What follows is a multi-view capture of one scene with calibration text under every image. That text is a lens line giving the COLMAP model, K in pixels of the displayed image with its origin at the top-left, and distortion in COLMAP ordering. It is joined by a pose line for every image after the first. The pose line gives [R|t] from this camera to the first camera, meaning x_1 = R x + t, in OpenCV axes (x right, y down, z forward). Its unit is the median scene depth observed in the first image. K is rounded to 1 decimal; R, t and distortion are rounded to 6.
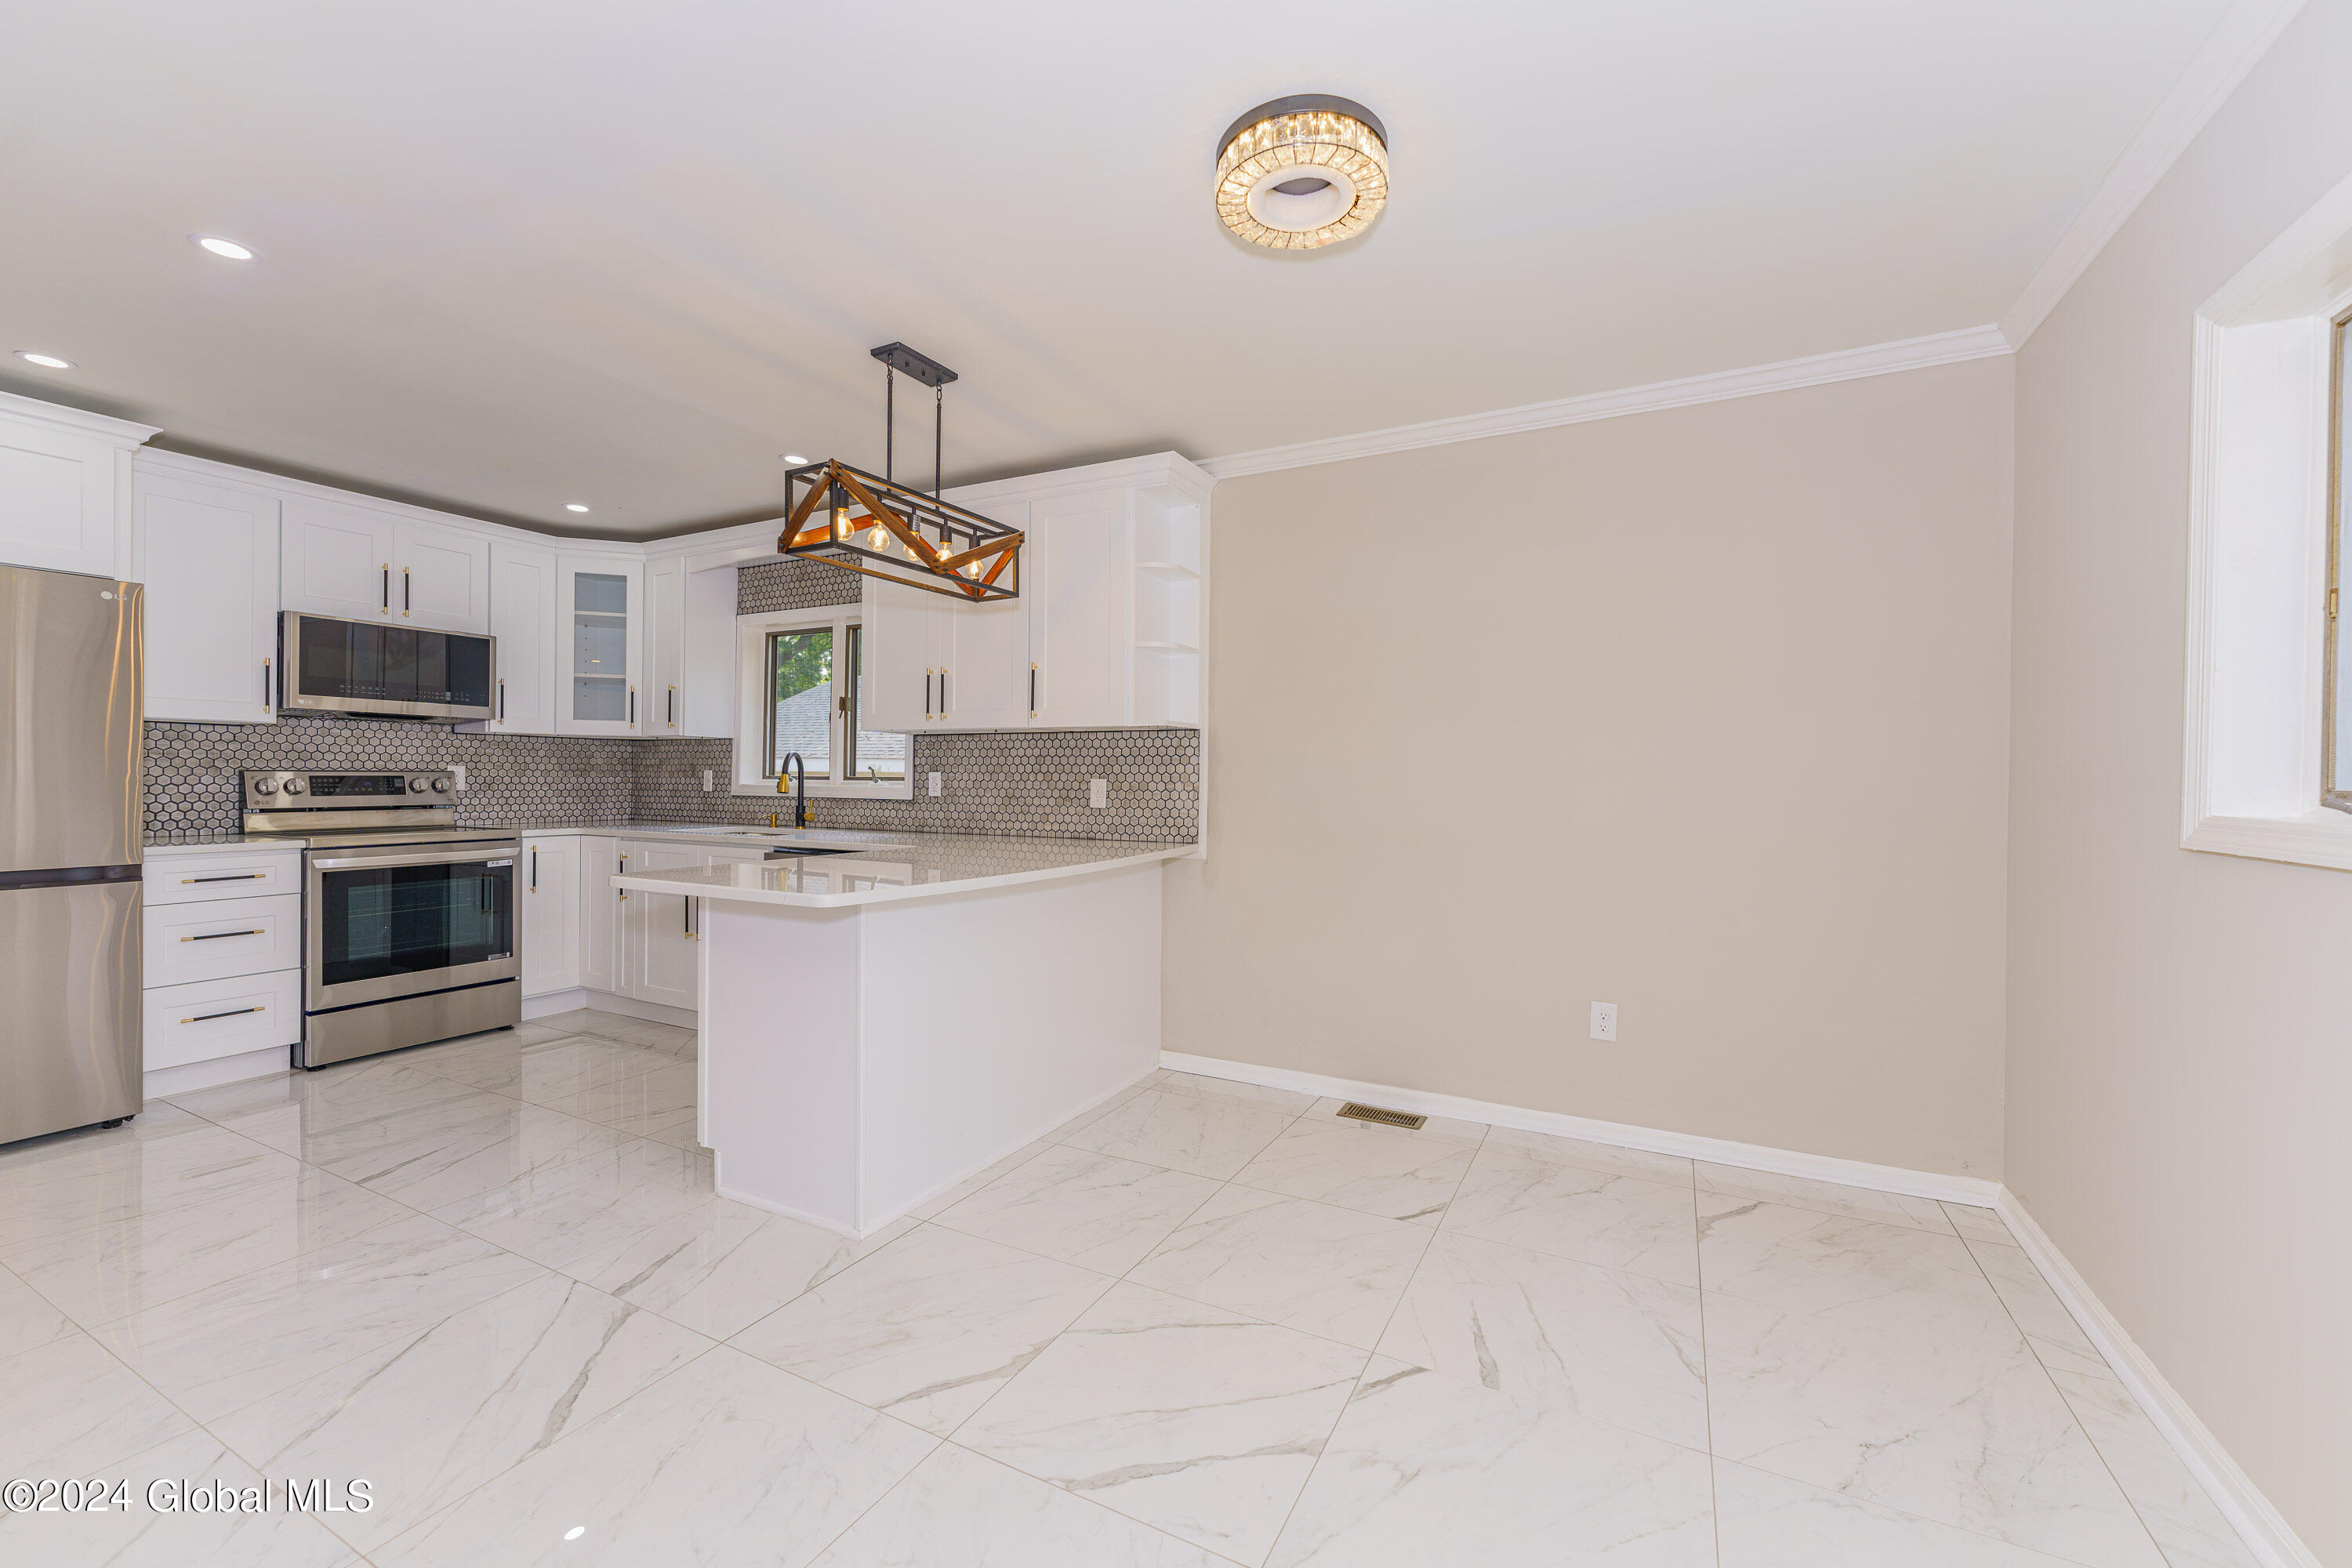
lens RADIAL K [[936.4, 0, 1177.7], [0, 936.4, 779.7], [0, 0, 1]] dist [0.001710, -0.000139]
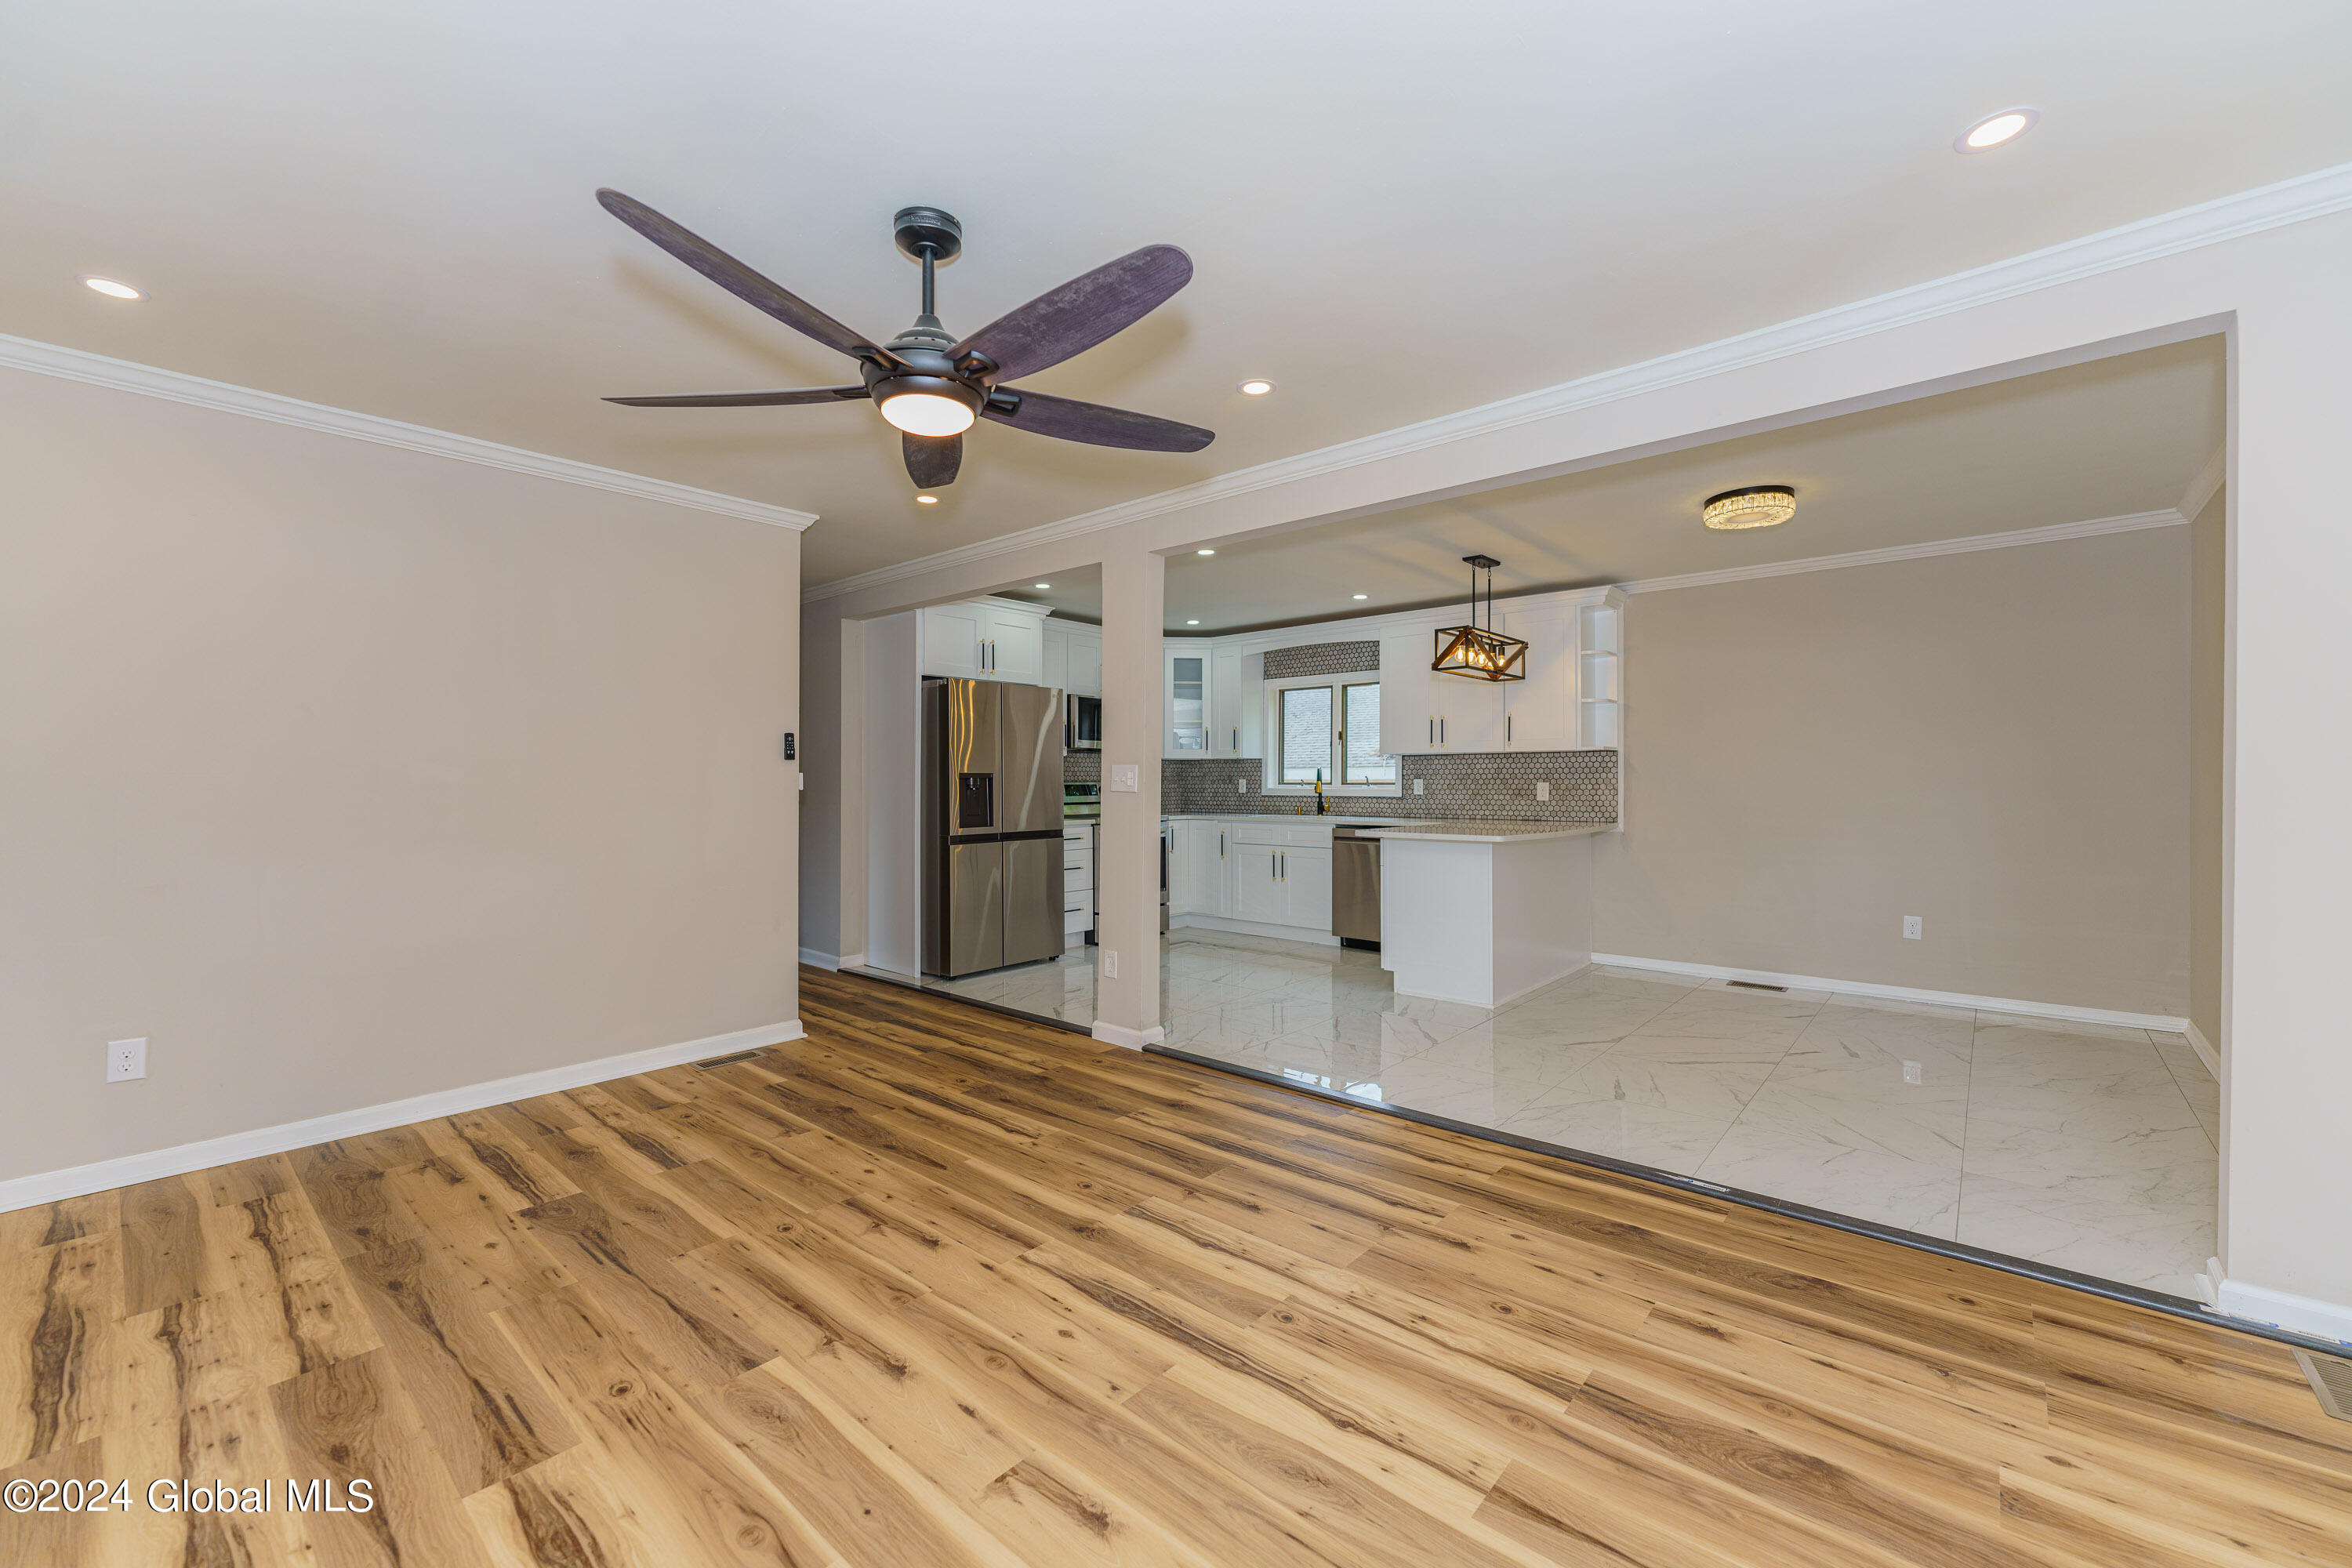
lens RADIAL K [[936.4, 0, 1177.7], [0, 936.4, 779.7], [0, 0, 1]] dist [0.001710, -0.000139]
pose [[0.972392, -0.009920, -0.233141, -0.305478], [0.008703, 0.999943, -0.006249, -0.000836], [0.233190, 0.004048, 0.972423, -0.666285]]
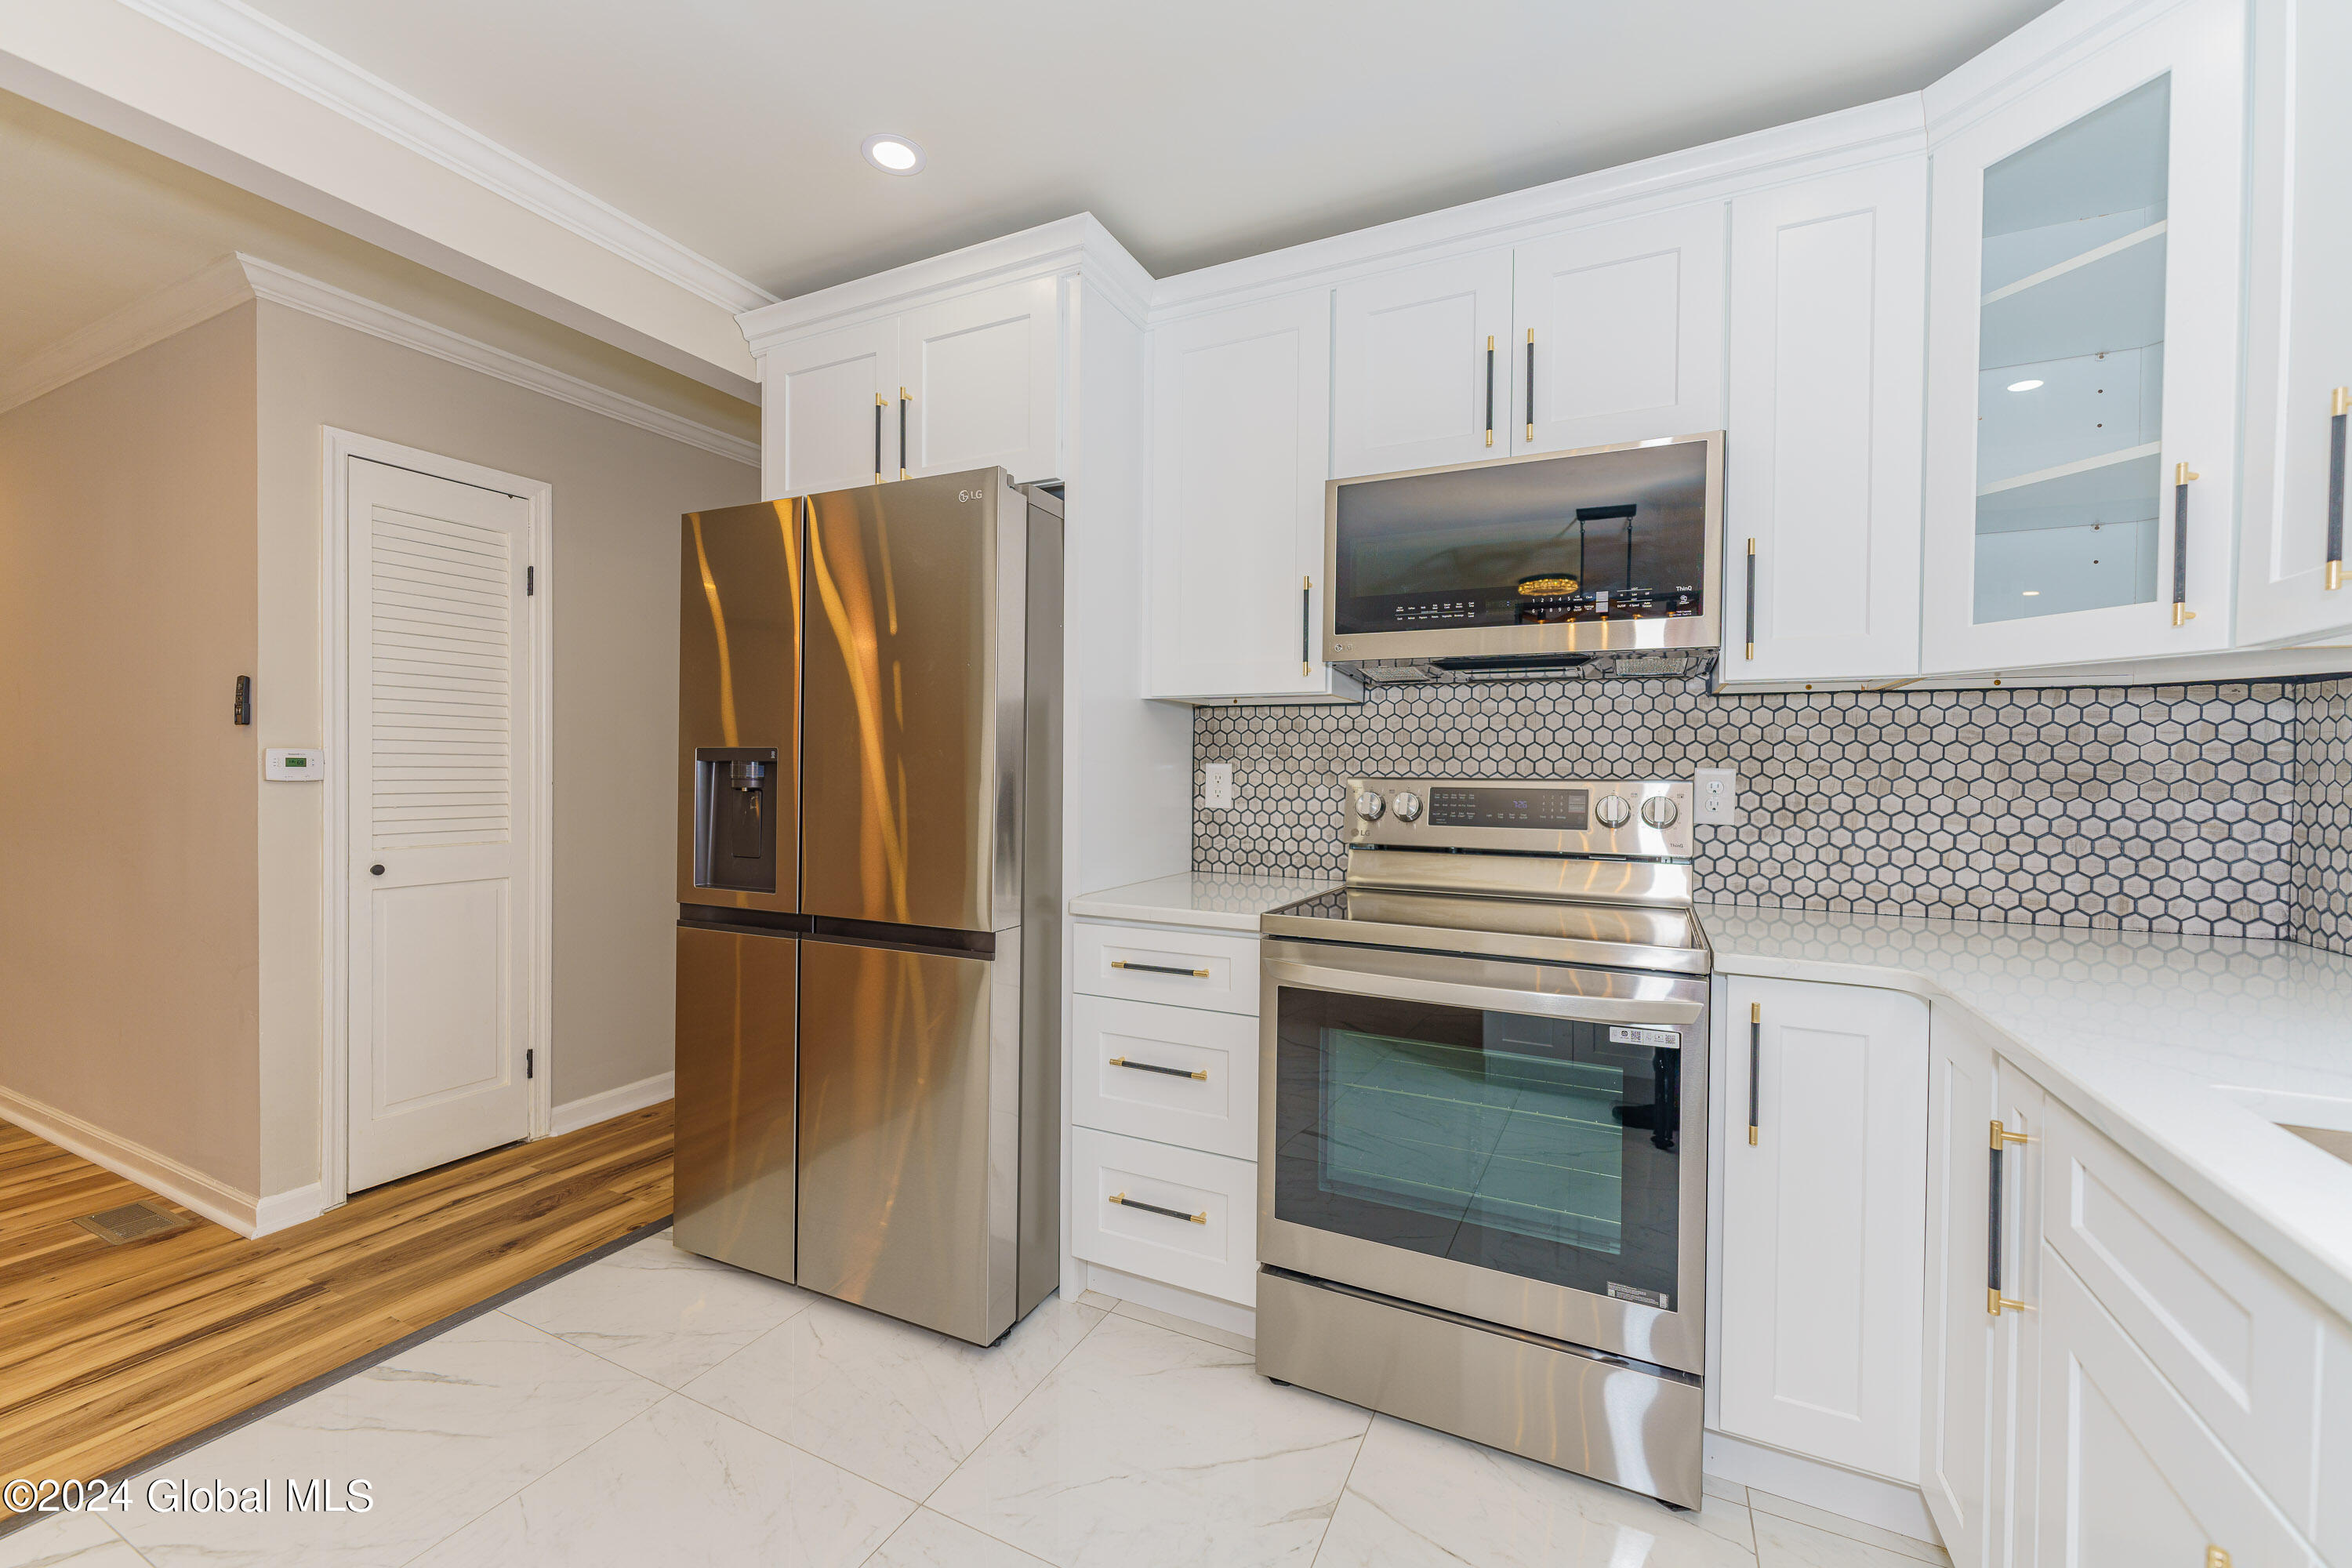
lens RADIAL K [[946.4, 0, 1172.7], [0, 946.4, 779.0], [0, 0, 1]] dist [0.002367, -0.000238]
pose [[0.025786, 0.004161, -0.999659, -0.375122], [-0.012521, 0.999914, 0.003839, -0.009677], [0.999589, 0.012418, 0.025836, 0.832795]]
